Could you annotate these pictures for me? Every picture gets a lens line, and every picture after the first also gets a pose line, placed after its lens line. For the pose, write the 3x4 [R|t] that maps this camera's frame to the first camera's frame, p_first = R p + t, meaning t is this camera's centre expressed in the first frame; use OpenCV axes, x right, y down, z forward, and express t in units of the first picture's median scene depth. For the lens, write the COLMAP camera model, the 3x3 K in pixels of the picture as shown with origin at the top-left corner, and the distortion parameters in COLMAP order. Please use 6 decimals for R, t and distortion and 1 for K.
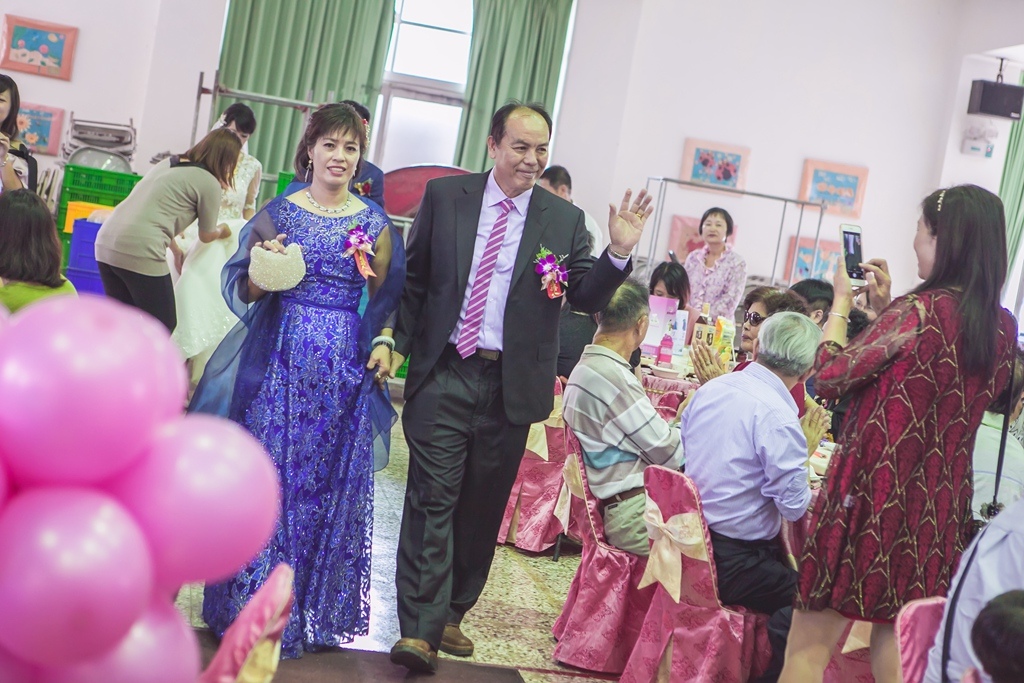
lens RADIAL K [[1999.2, 0, 512.0], [0, 1999.2, 341.5], [0, 0, 1]] dist [-0.094986, 0.594446]
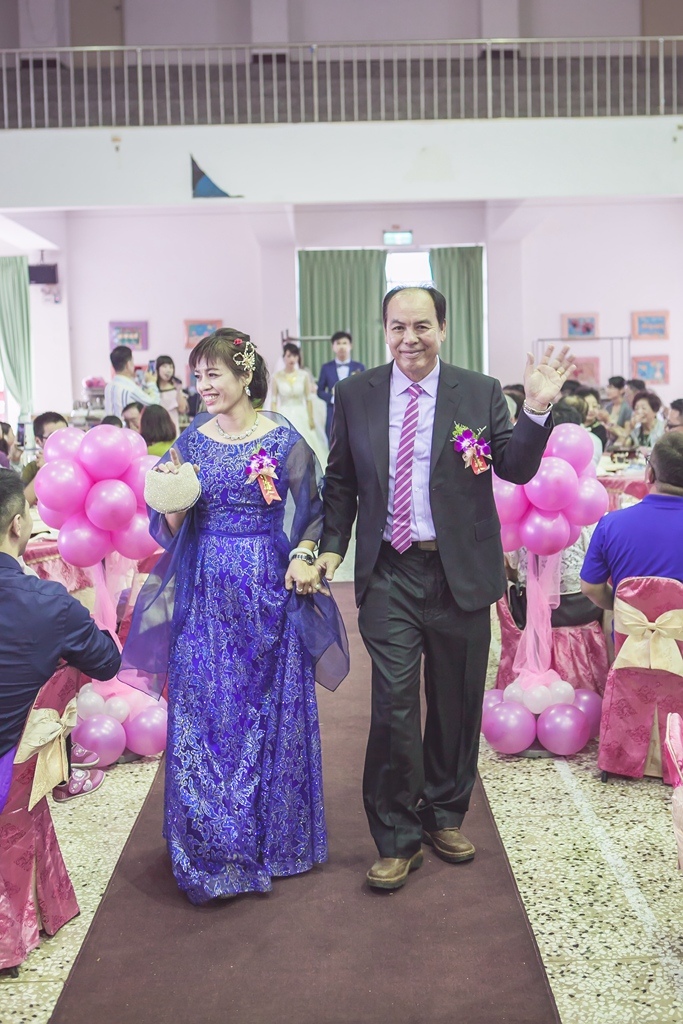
lens RADIAL K [[1301.4, 0, 374.7], [0, 1301.4, 439.3], [0, 0, 1]] dist [0.015009, 0.012075]
pose [[0.971560, -0.178127, -0.156020, 0.101908], [0.173967, 0.983937, -0.040034, 0.029877], [0.160645, 0.011753, 0.986942, -0.200557]]
